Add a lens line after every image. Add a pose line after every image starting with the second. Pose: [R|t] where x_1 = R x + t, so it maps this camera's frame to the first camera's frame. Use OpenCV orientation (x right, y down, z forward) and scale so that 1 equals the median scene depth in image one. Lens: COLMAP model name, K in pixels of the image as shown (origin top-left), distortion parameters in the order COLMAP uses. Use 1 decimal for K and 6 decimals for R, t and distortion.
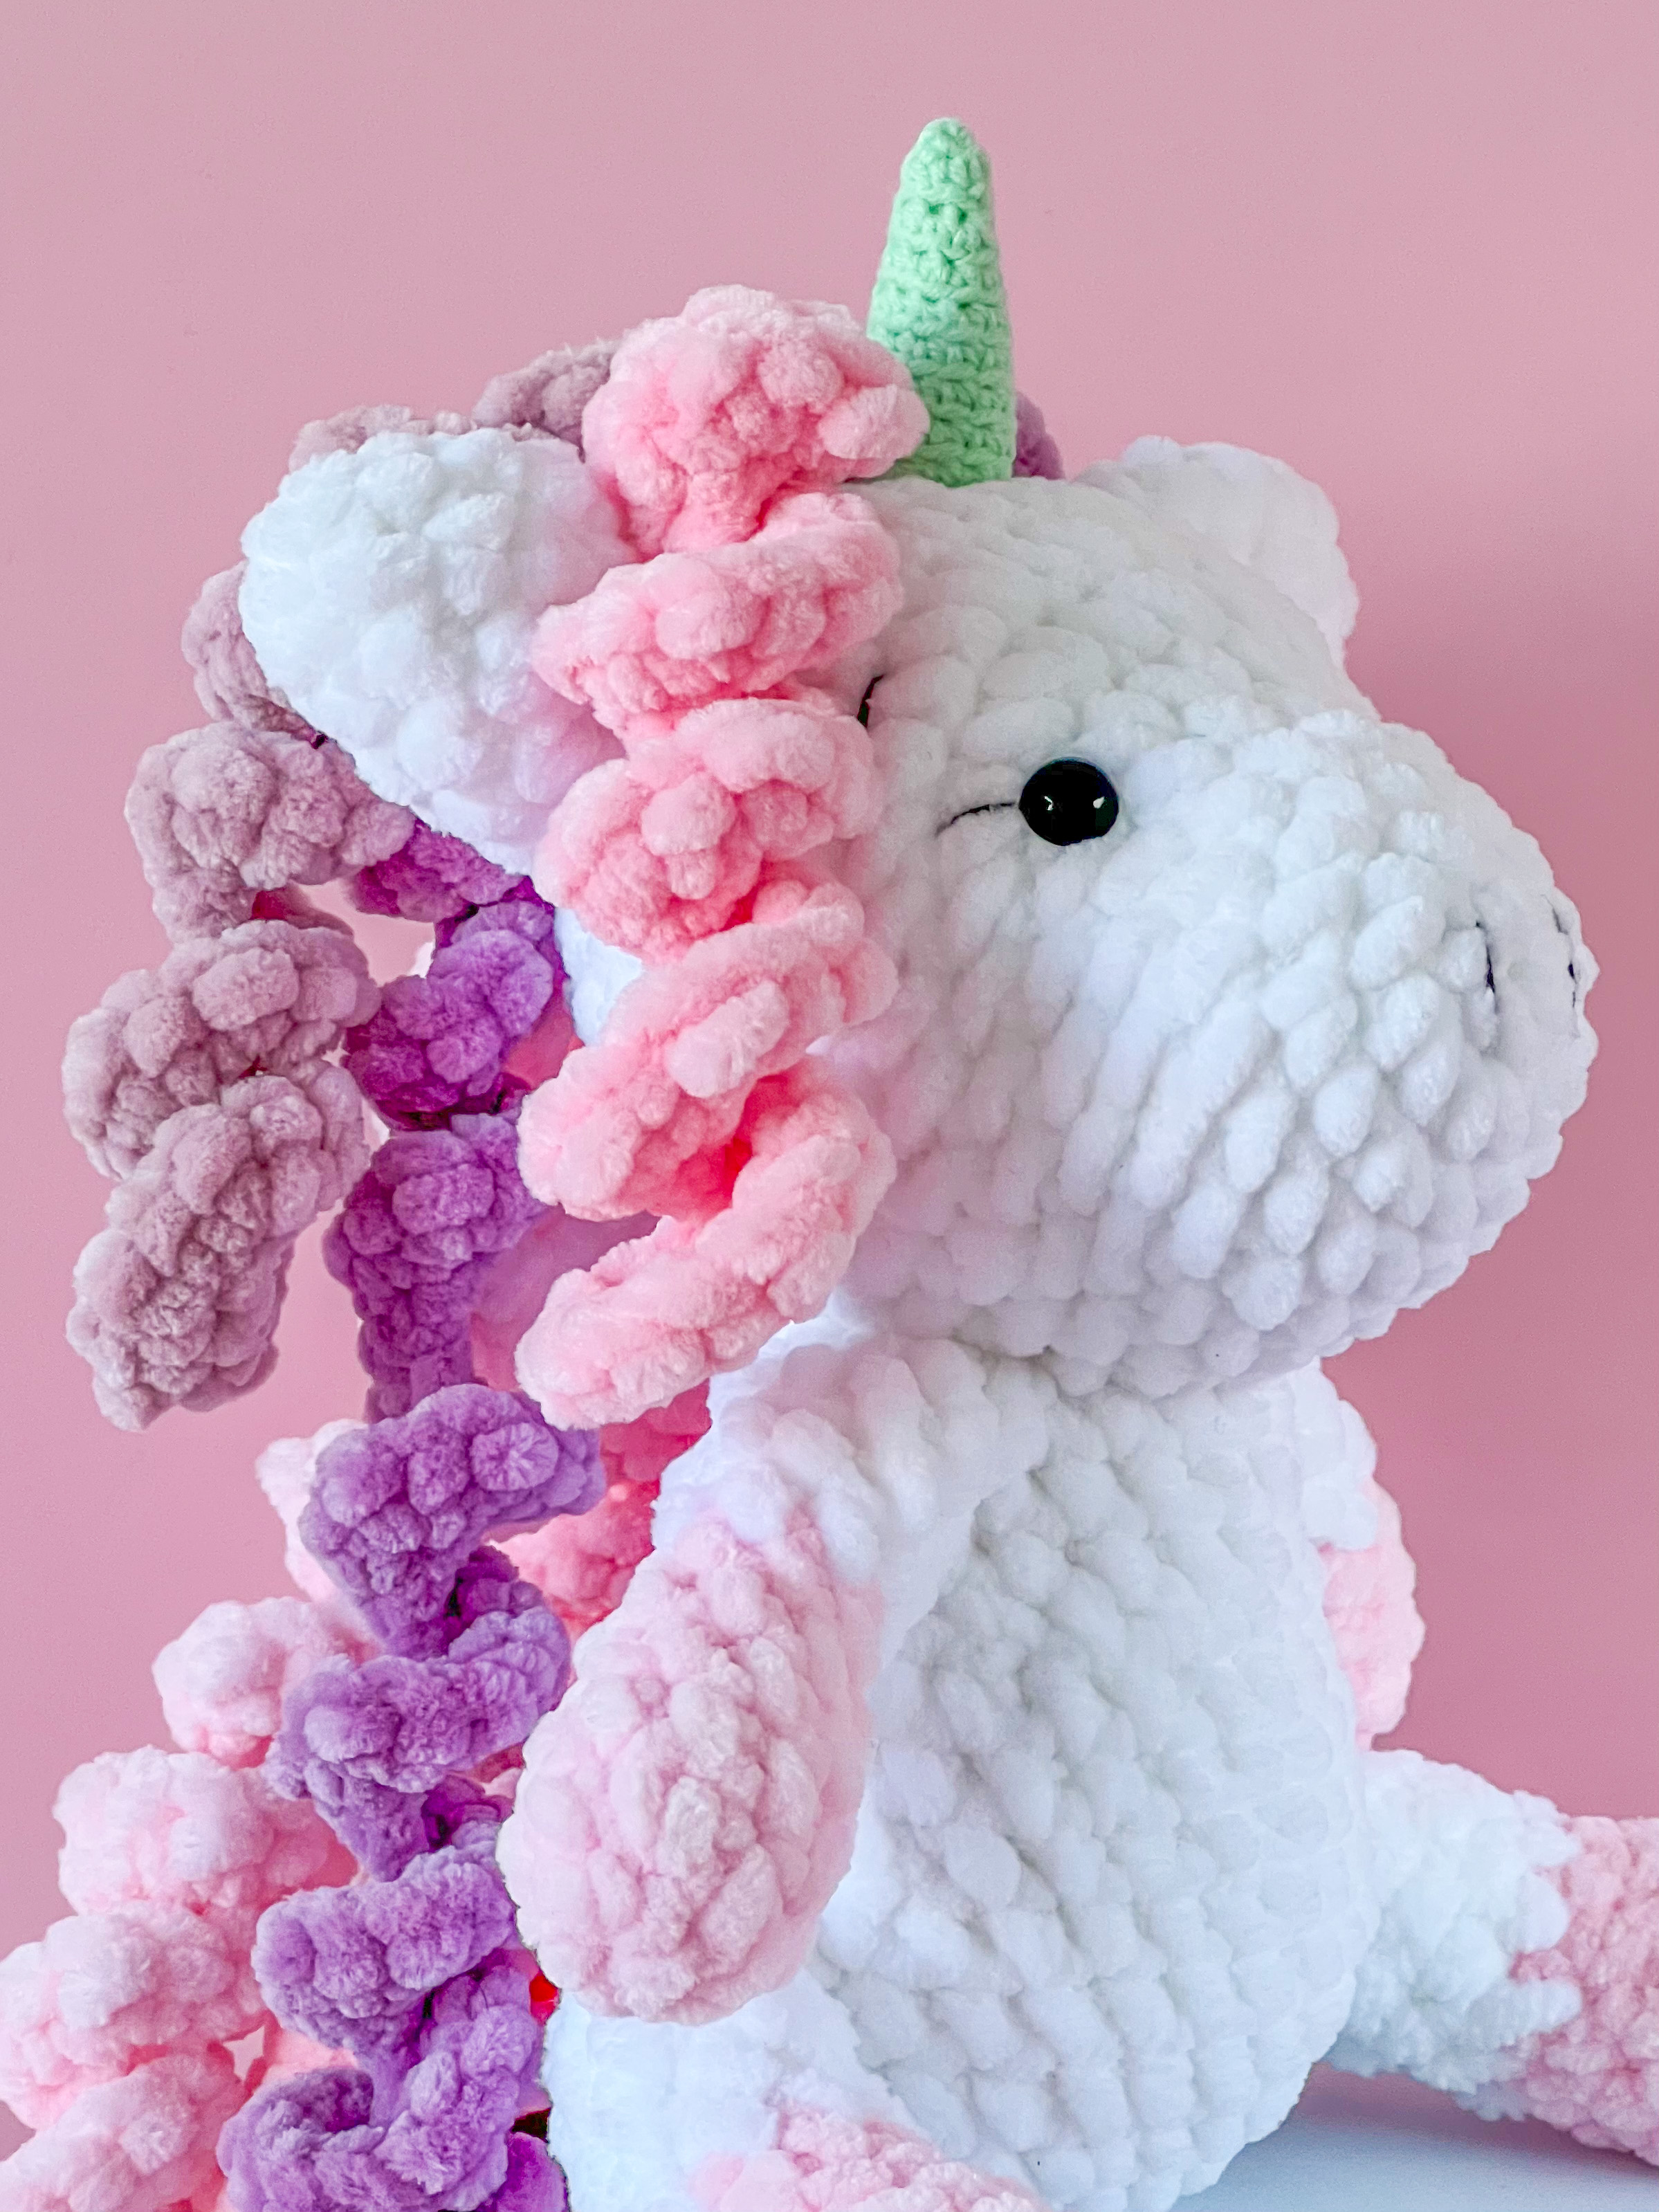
lens RADIAL K [[6742.1, 0, 864.9], [0, 6742.1, 1099.6], [0, 0, 1]] dist [-1.000278, 24.158783]
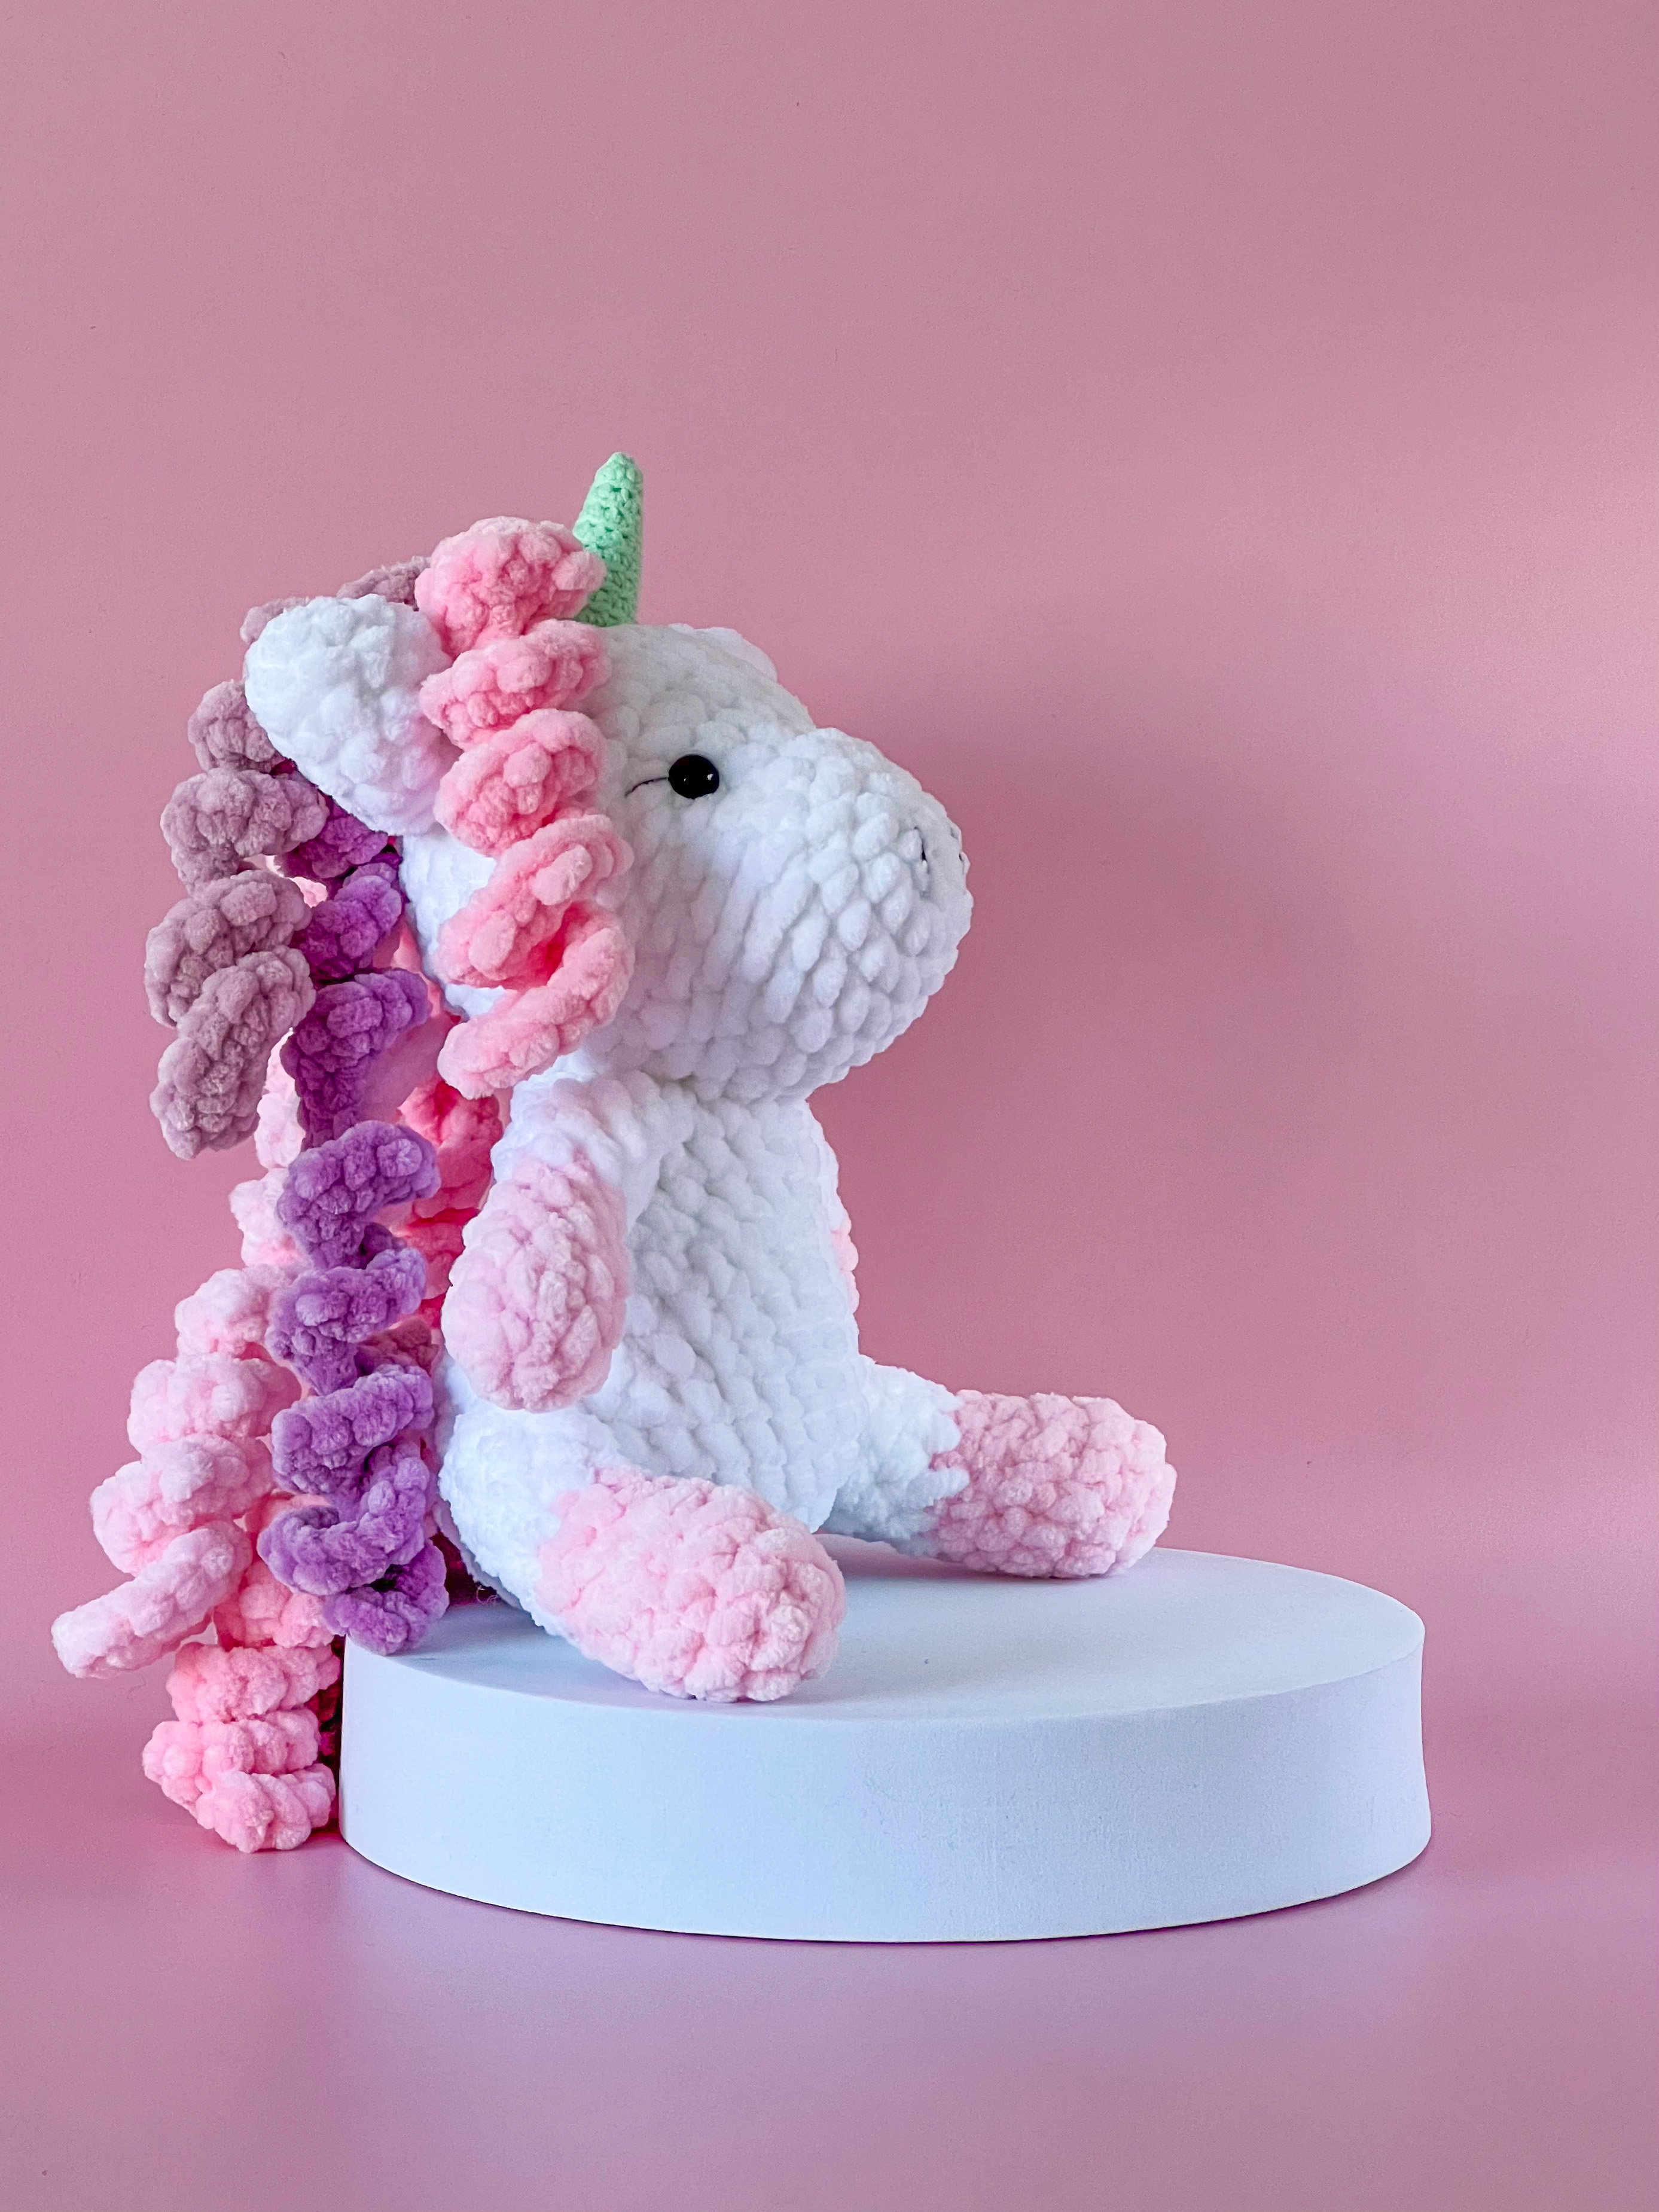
lens RADIAL K [[6226.5, 0, 829.5], [0, 6226.5, 1106.0], [0, 0, 1]] dist [-0.568112, 1.652909]
pose [[0.984953, -0.046427, 0.166467, -0.223474], [0.061704, 0.994225, -0.087806, 0.200075], [-0.161429, 0.096757, 0.982130, -0.700617]]
